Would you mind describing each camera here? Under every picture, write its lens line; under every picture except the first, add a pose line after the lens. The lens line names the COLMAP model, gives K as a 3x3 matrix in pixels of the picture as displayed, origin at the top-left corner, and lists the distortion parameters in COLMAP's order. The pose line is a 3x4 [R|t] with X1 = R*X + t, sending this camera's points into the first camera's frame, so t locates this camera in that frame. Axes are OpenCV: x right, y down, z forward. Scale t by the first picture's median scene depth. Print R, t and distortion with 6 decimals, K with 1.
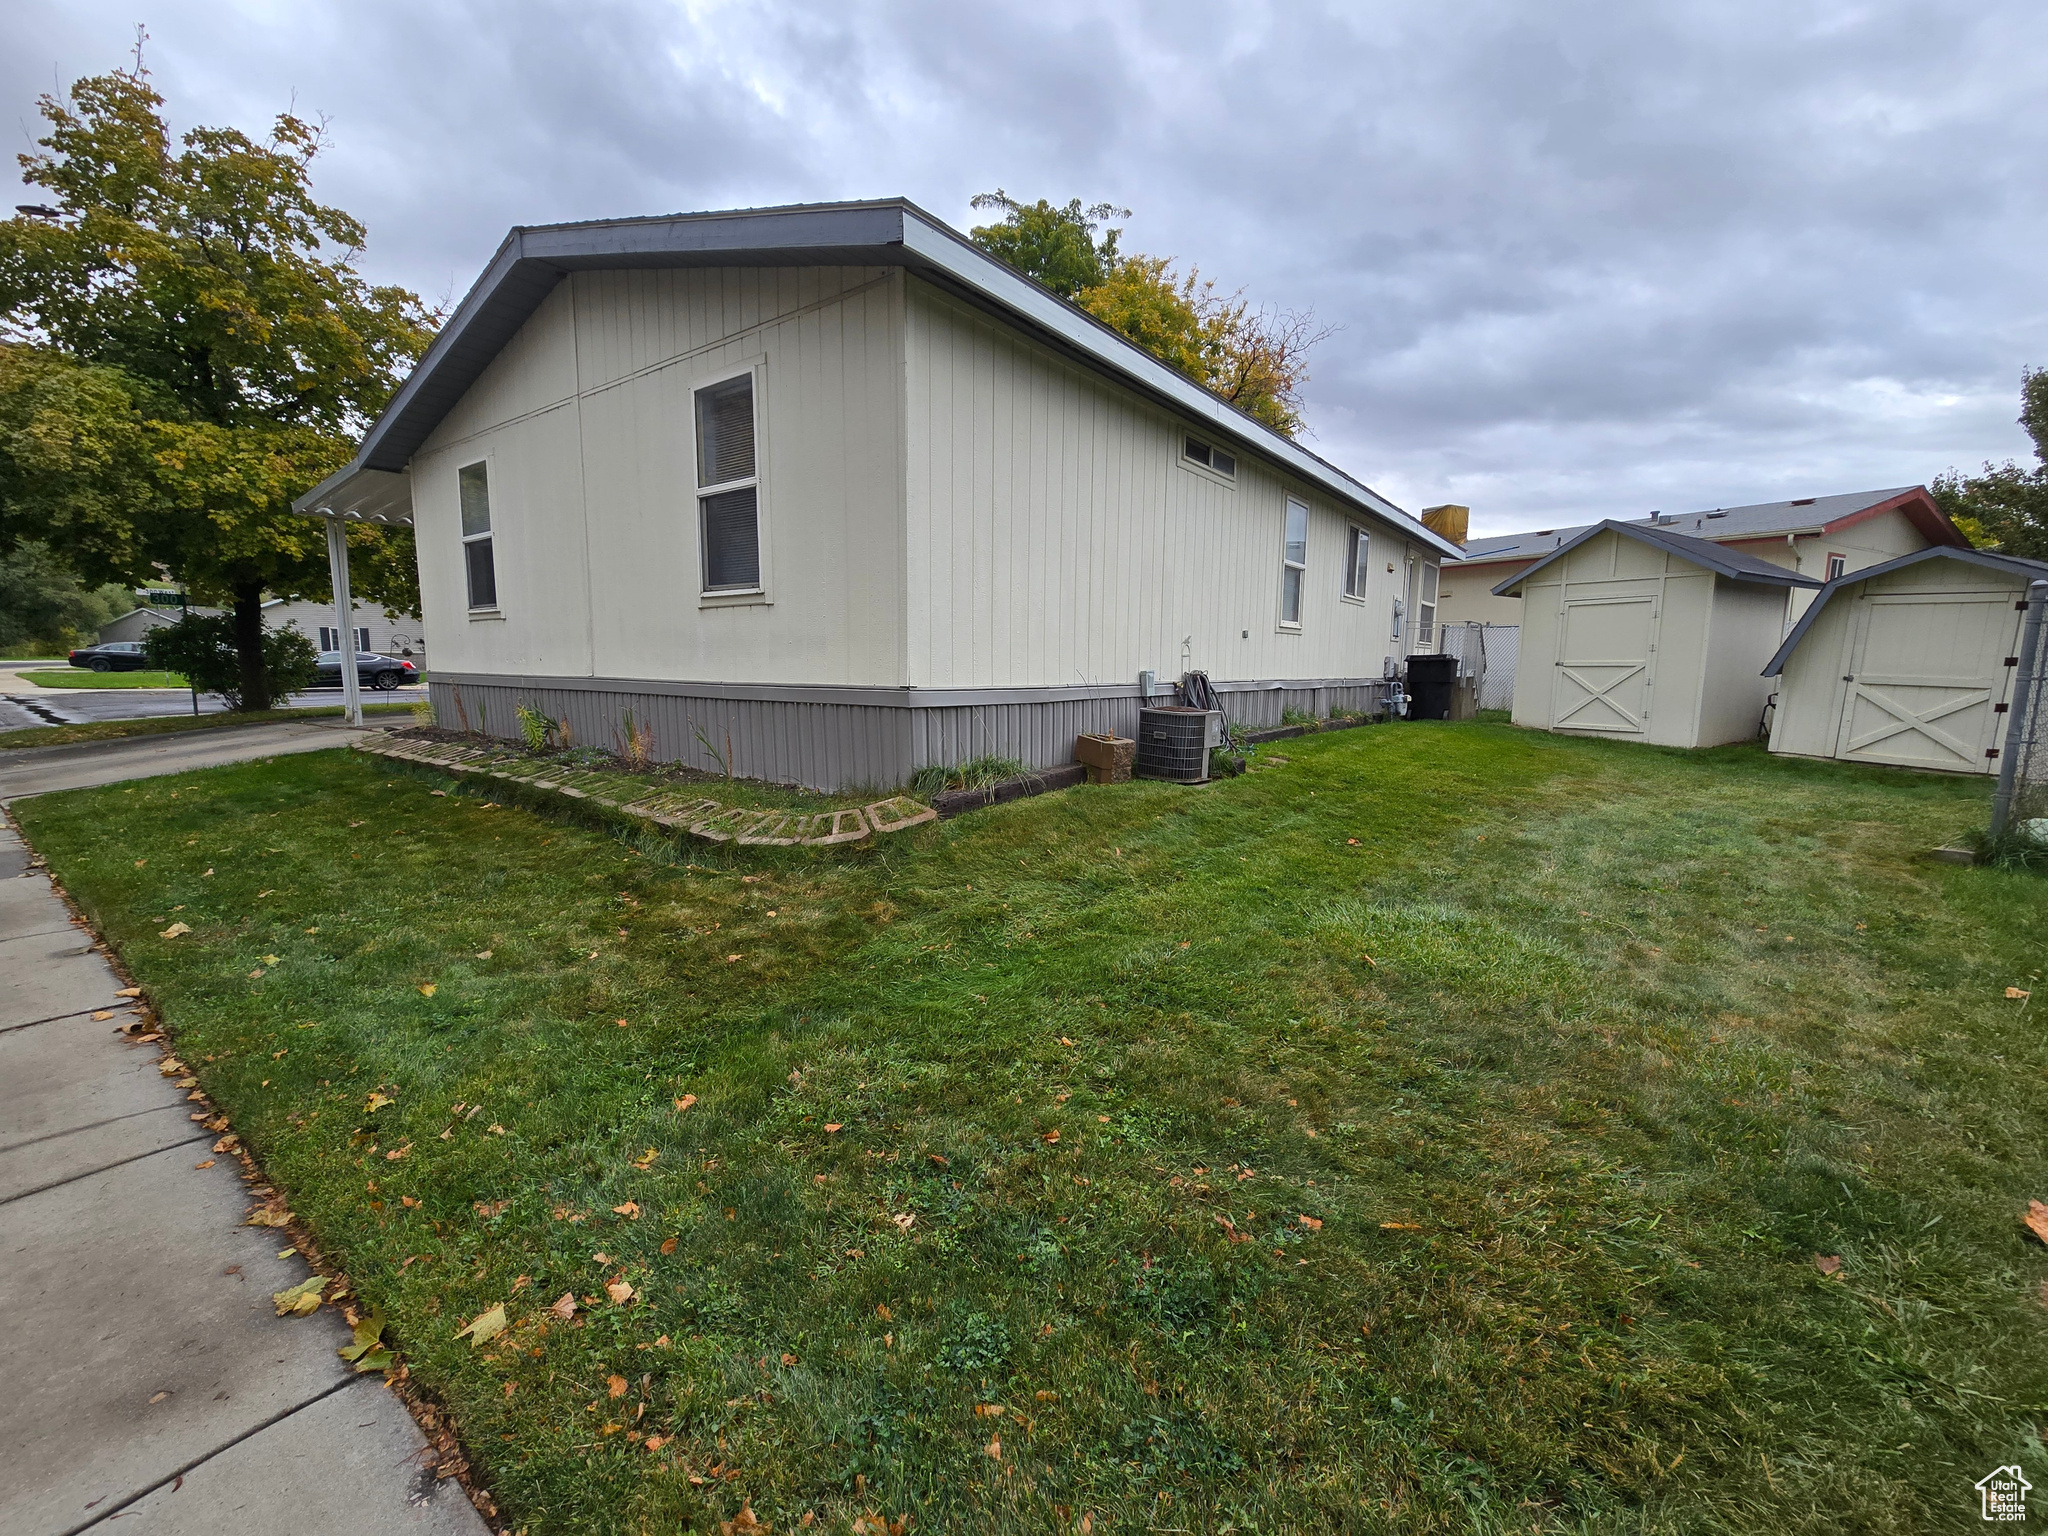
lens RADIAL K [[845.5, 0, 1024.0], [0, 845.5, 768.0], [0, 0, 1]] dist [0.001243, 0.000058]
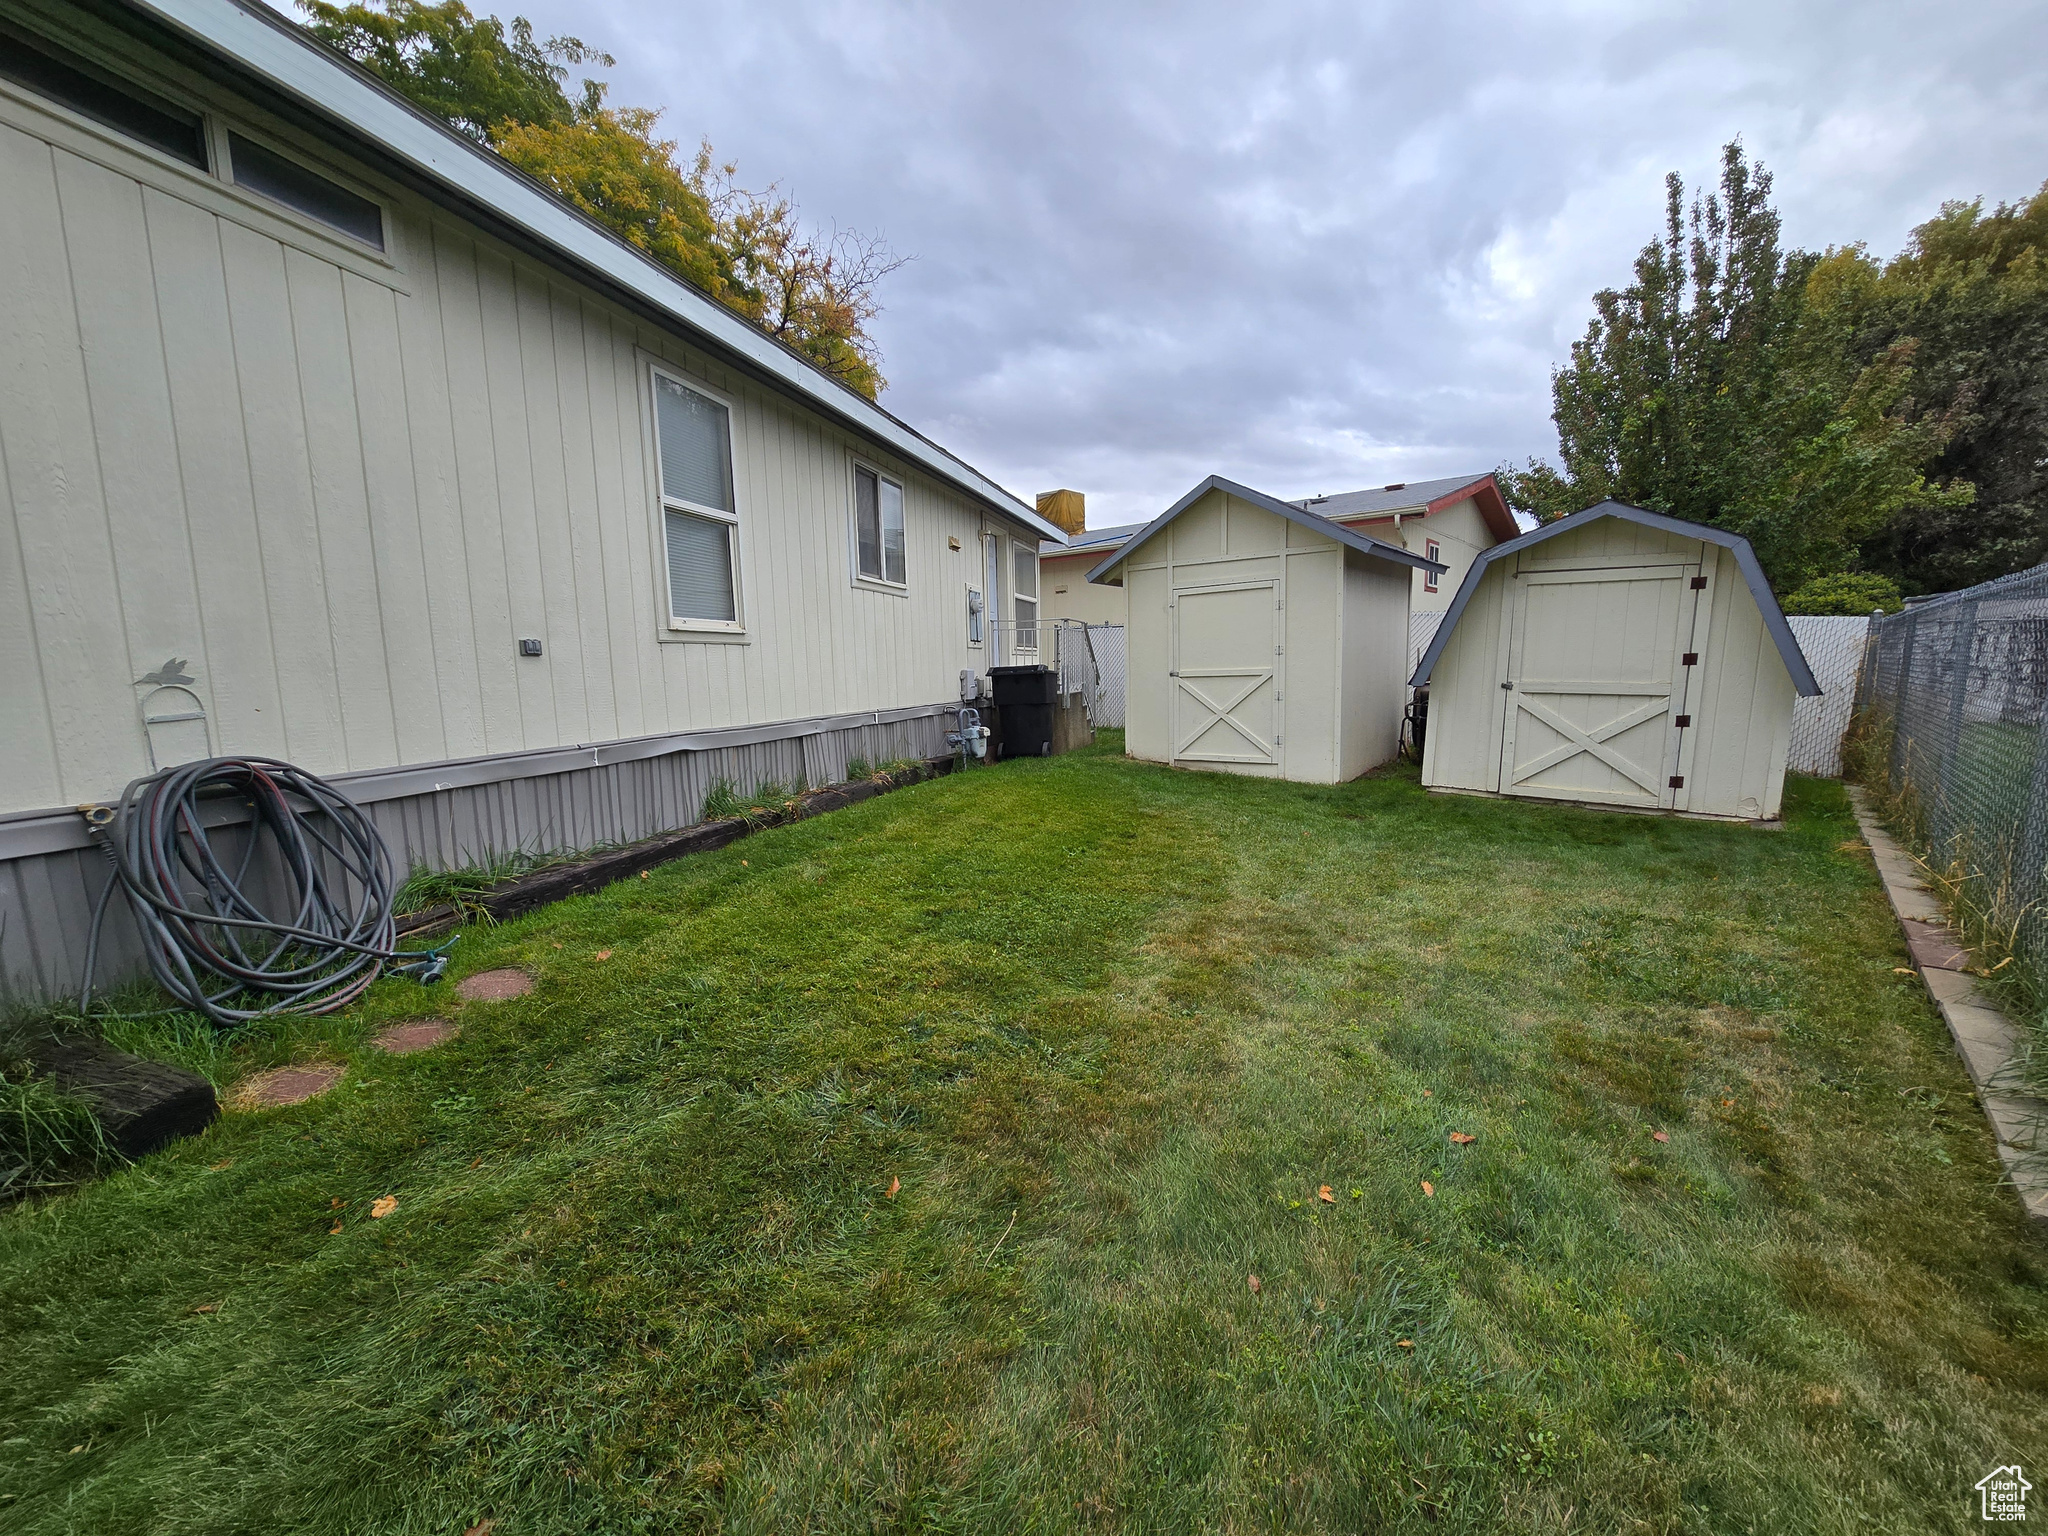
lens RADIAL K [[835.9, 0, 1024.0], [0, 835.9, 768.0], [0, 0, 1]] dist [-0.002612, -0.000354]
pose [[0.935280, -0.075930, 0.345666, 0.251643], [0.078508, 0.996892, 0.006557, -0.056368], [-0.345090, 0.021005, 0.938335, 0.361907]]
